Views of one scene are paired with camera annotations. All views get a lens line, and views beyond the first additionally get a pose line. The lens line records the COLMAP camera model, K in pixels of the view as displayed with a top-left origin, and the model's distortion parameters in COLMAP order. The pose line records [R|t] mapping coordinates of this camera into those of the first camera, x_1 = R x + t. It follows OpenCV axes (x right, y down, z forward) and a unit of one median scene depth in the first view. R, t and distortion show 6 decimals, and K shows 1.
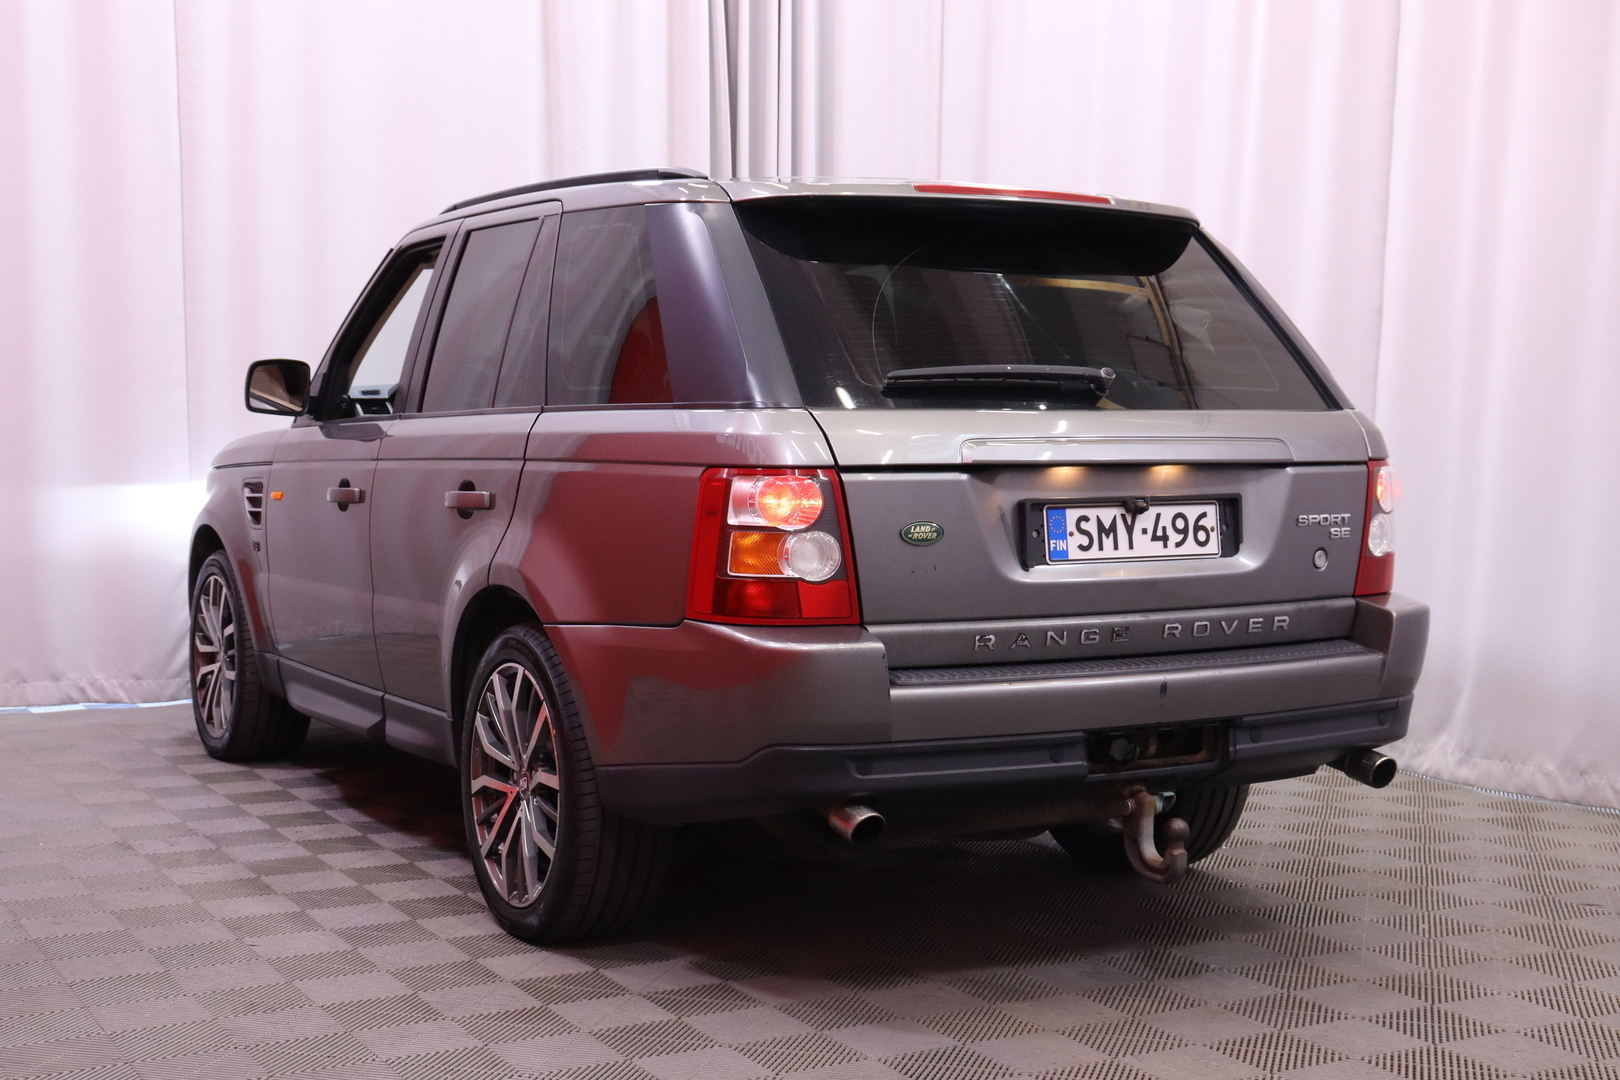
lens RADIAL K [[2177.4, 0, 810.0], [0, 2177.4, 540.0], [0, 0, 1]] dist [-0.007240, 0.018097]
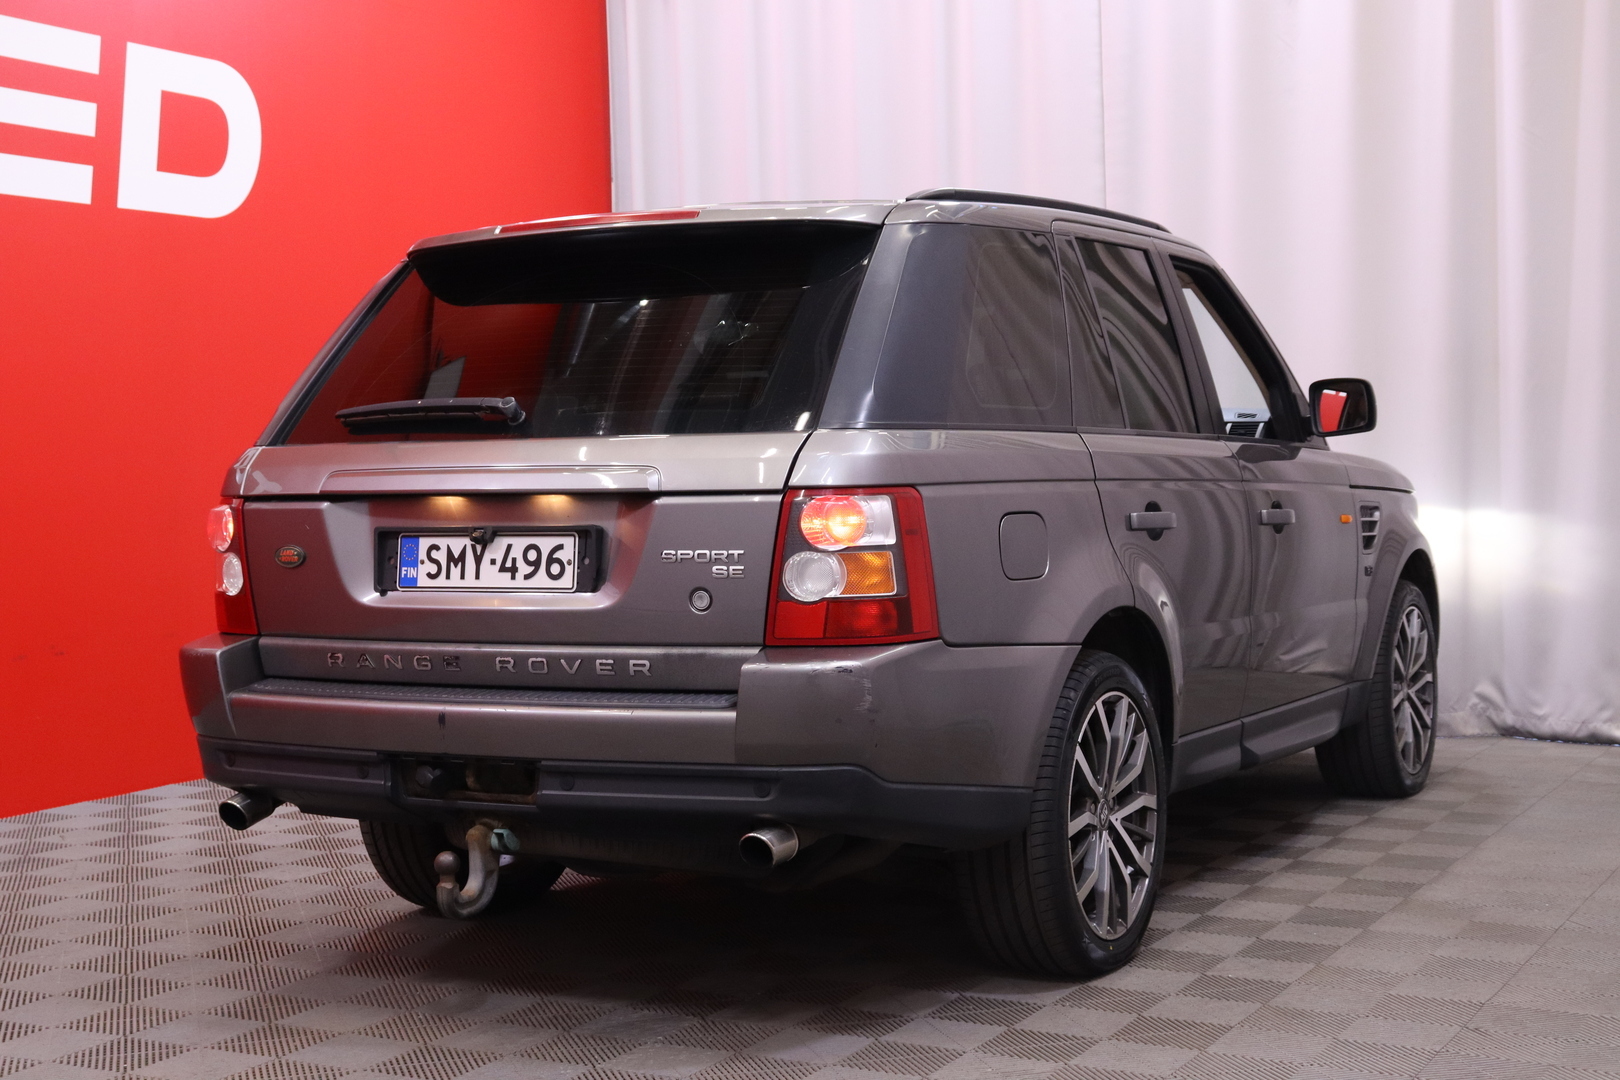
lens RADIAL K [[2212.6, 0, 810.0], [0, 2212.6, 540.0], [0, 0, 1]] dist [0.079045, 0.065068]
pose [[0.533566, 0.019019, -0.845544, 1.086744], [-0.026610, 0.999630, 0.005693, -0.023625], [0.845340, 0.019463, 0.533875, 0.585824]]
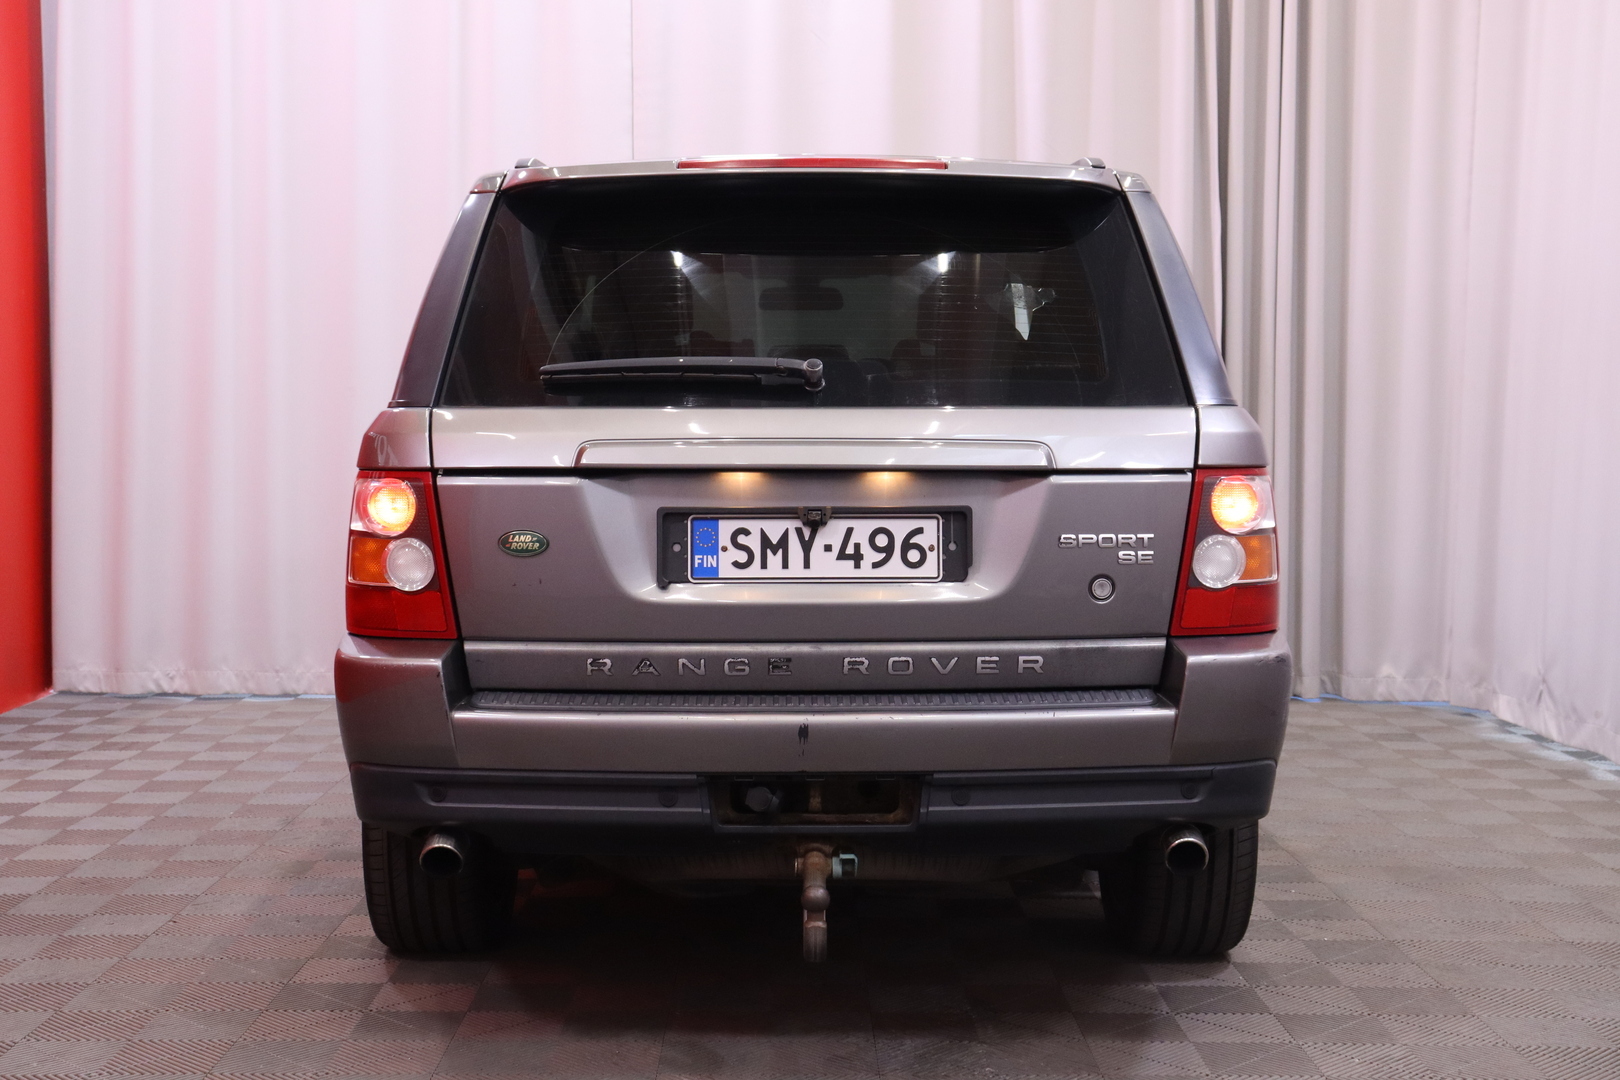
lens RADIAL K [[2177.4, 0, 810.0], [0, 2177.4, 540.0], [0, 0, 1]] dist [-0.007240, 0.018097]
pose [[0.877453, 0.023062, -0.479107, 0.560967], [-0.025666, 0.999670, 0.001114, -0.008051], [0.478975, 0.011319, 0.877756, 0.243758]]
